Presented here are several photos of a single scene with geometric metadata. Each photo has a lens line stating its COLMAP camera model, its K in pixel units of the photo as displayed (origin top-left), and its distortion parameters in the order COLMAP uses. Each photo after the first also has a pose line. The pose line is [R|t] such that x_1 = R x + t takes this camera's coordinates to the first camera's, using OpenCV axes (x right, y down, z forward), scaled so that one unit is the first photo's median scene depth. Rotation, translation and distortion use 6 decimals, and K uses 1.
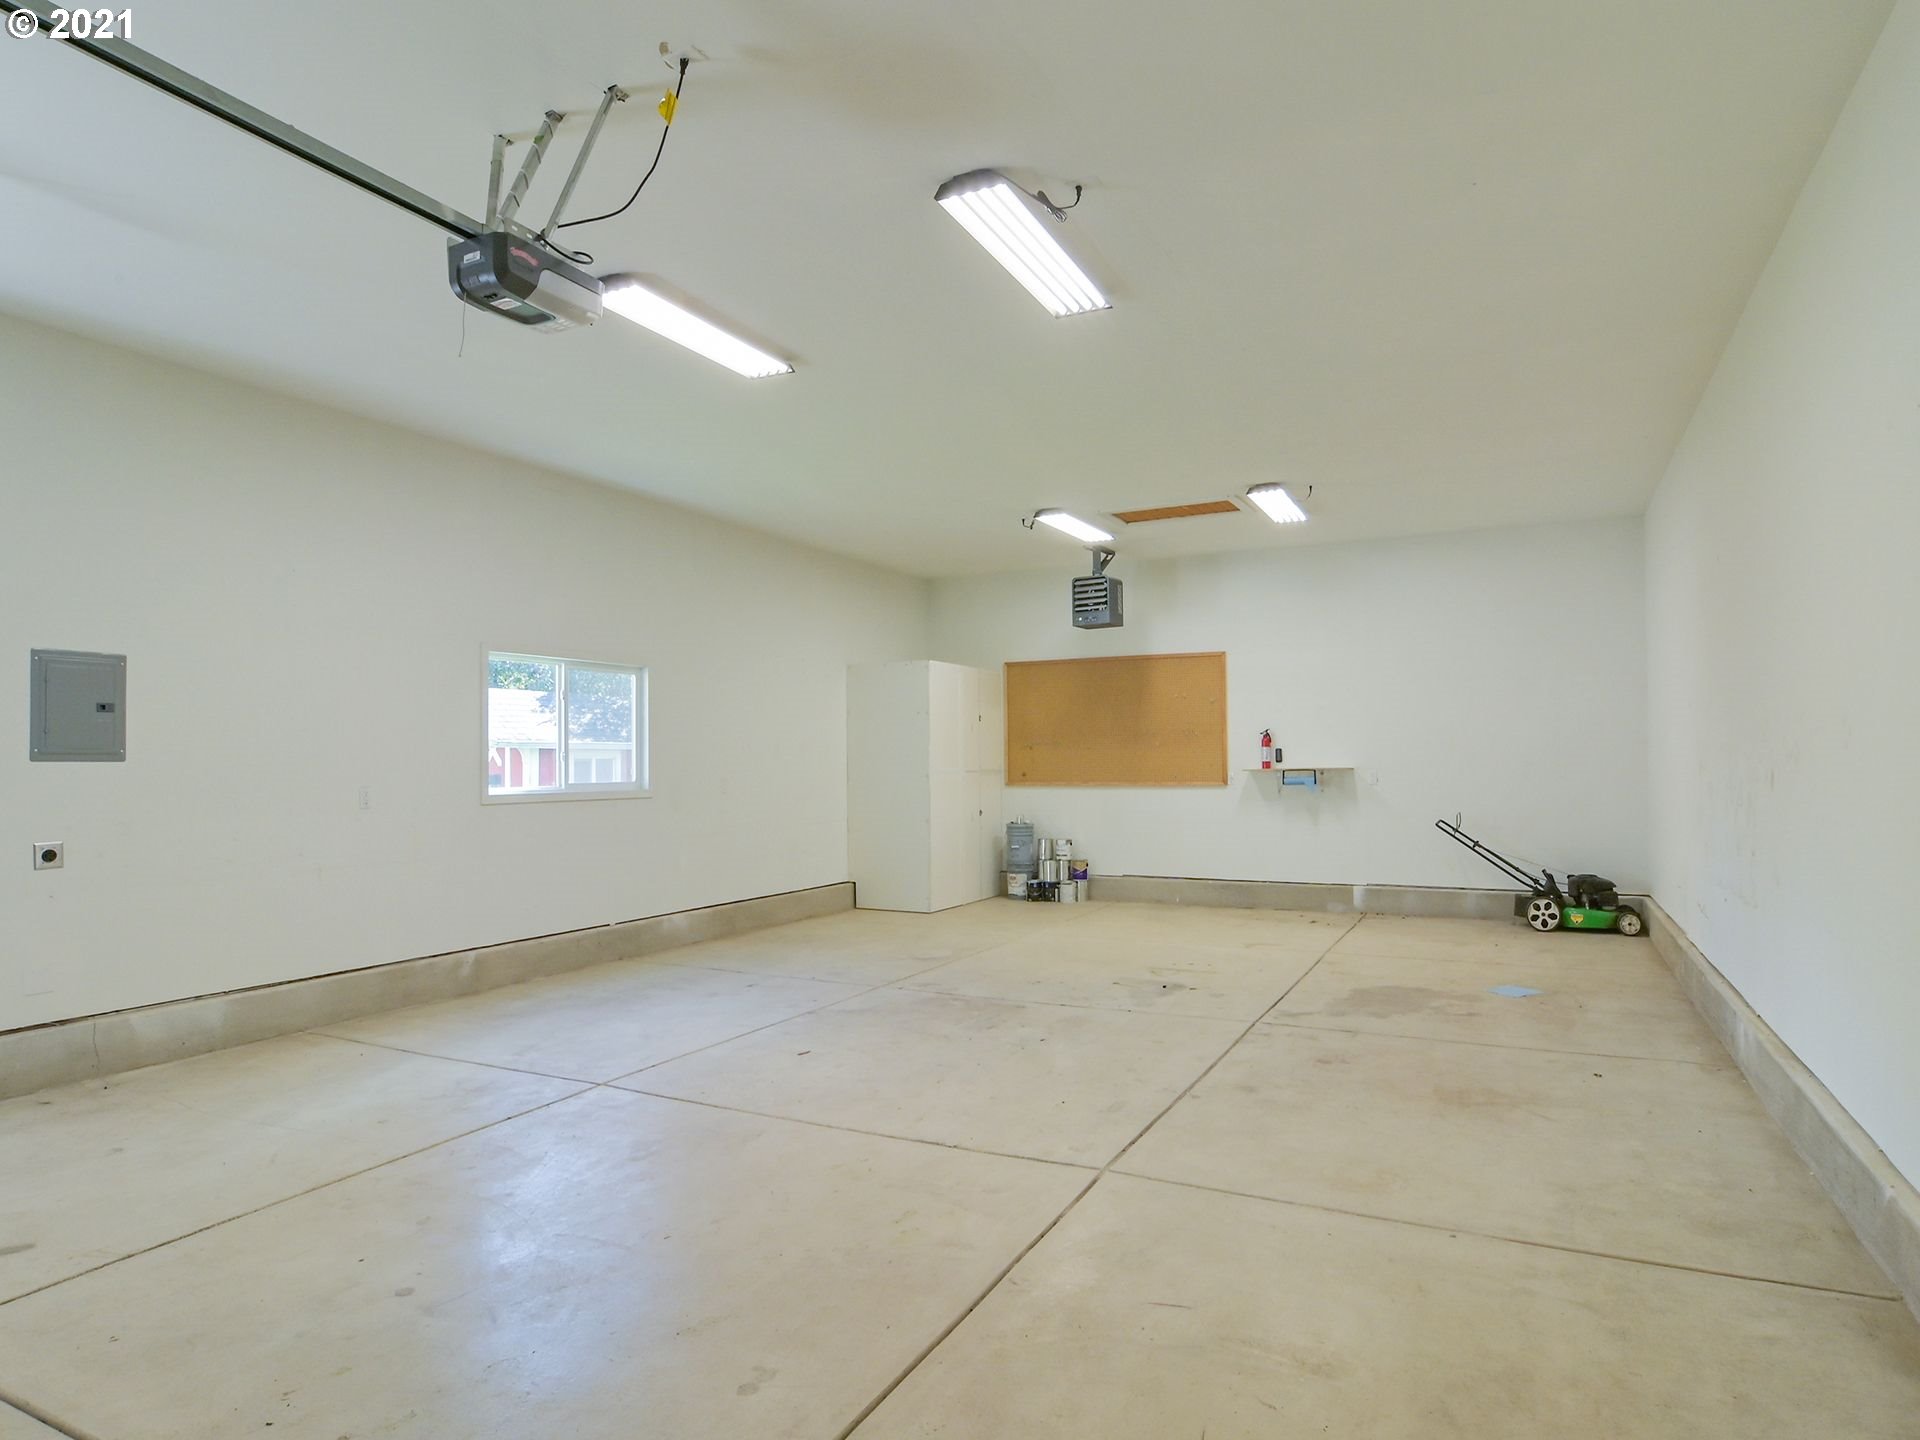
lens RADIAL K [[1107.7, 0, 952.0], [0, 1107.7, 726.4], [0, 0, 1]] dist [-0.005823, 0.003842]
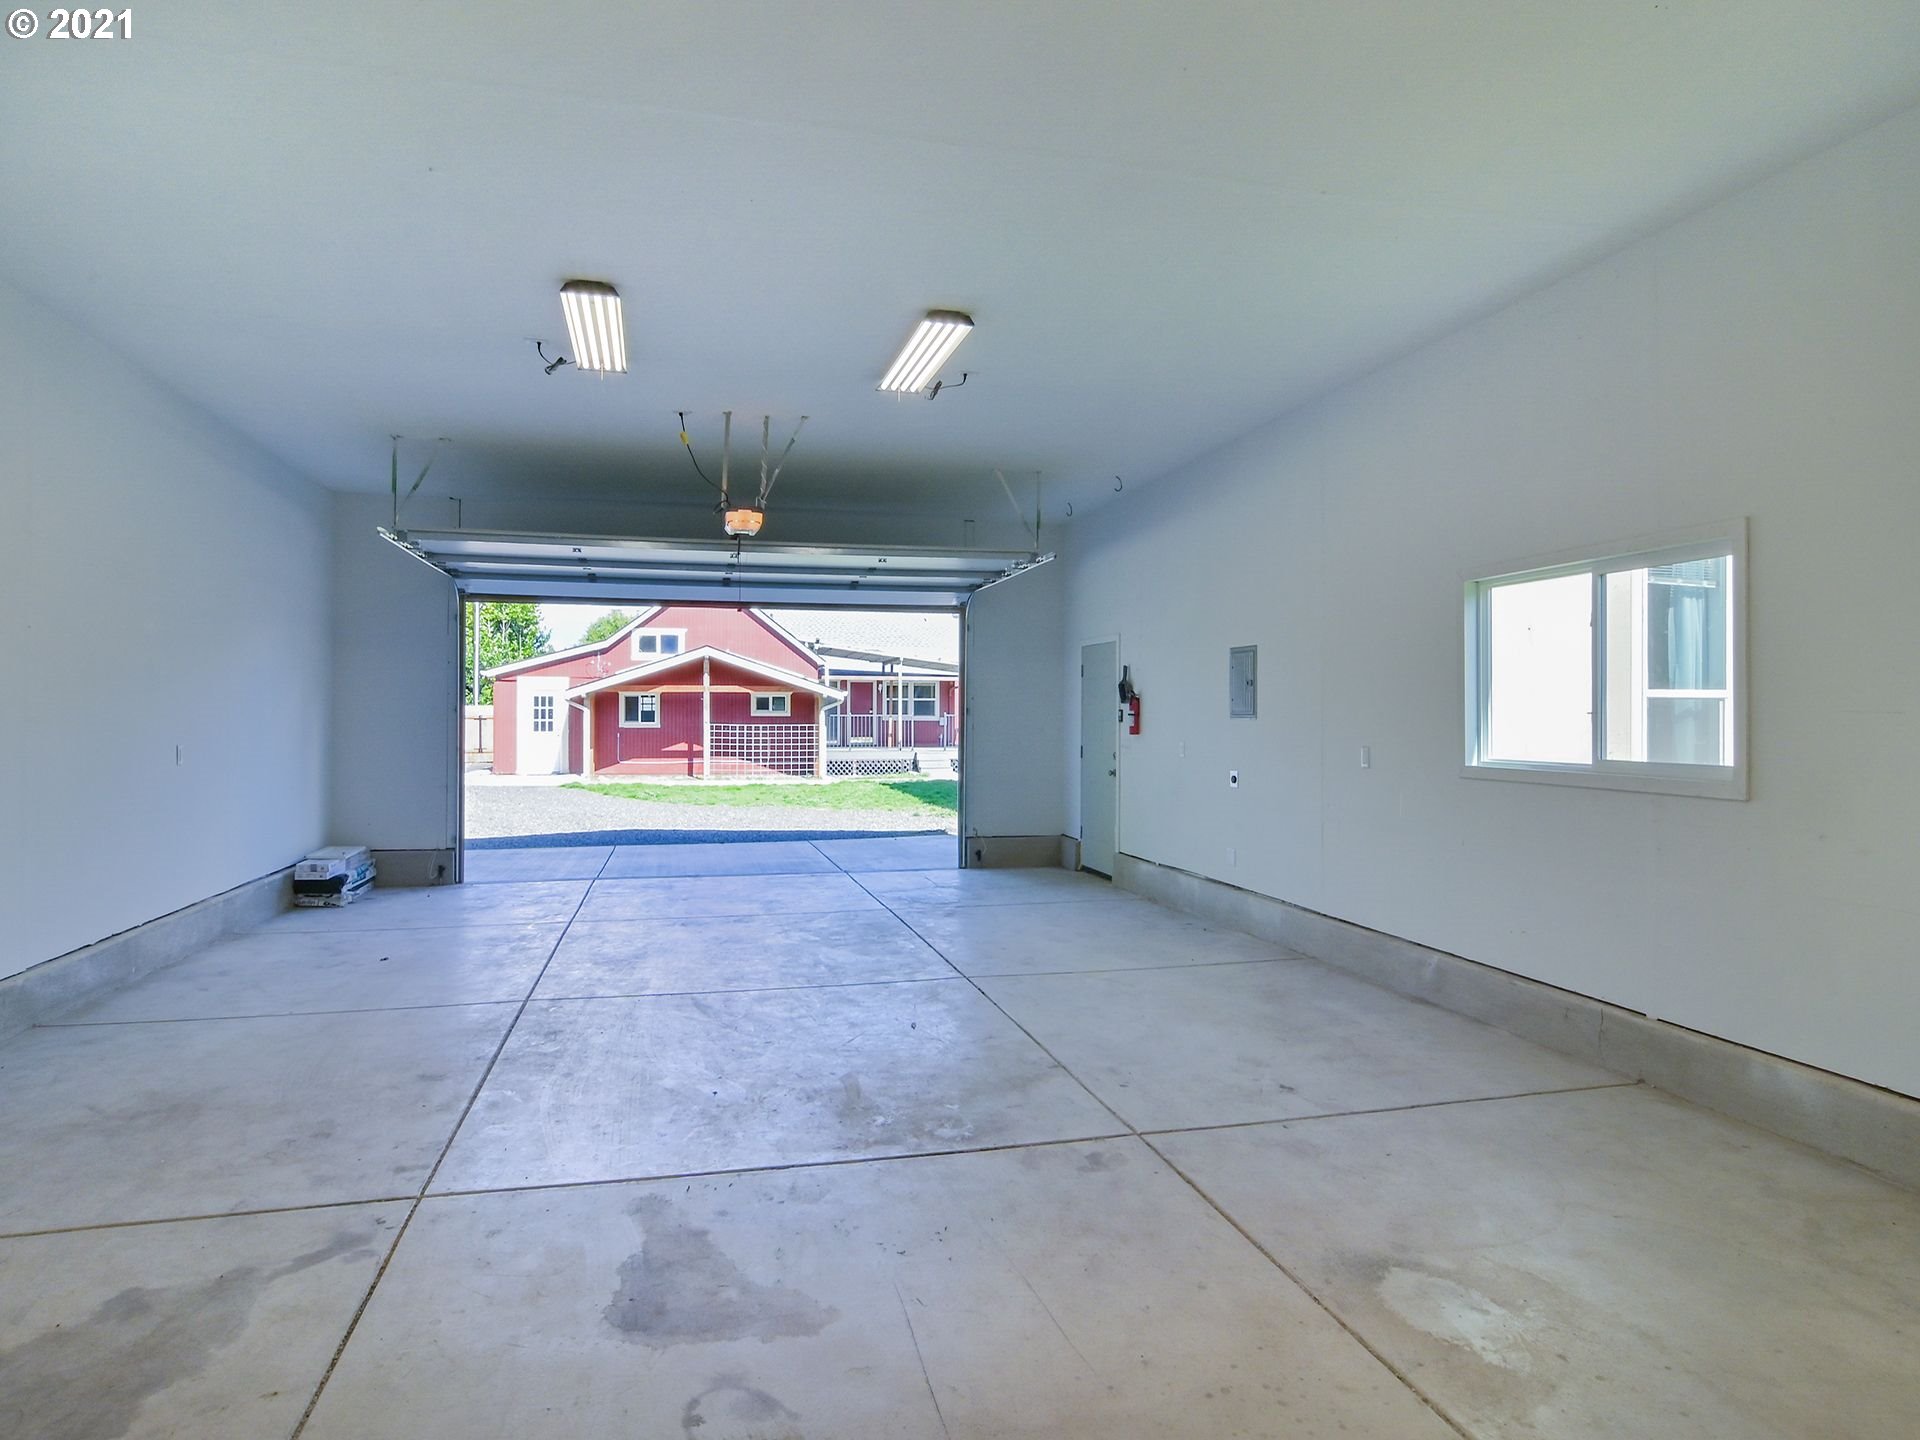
lens RADIAL K [[1107.7, 0, 951.9], [0, 1107.7, 719.8], [0, 0, 1]] dist [-0.005823, 0.003842]
pose [[-0.752525, 0.005659, -0.658539, 0.473159], [0.024185, 0.999526, -0.019047, 0.044705], [0.658119, -0.030260, -0.752306, 1.732187]]
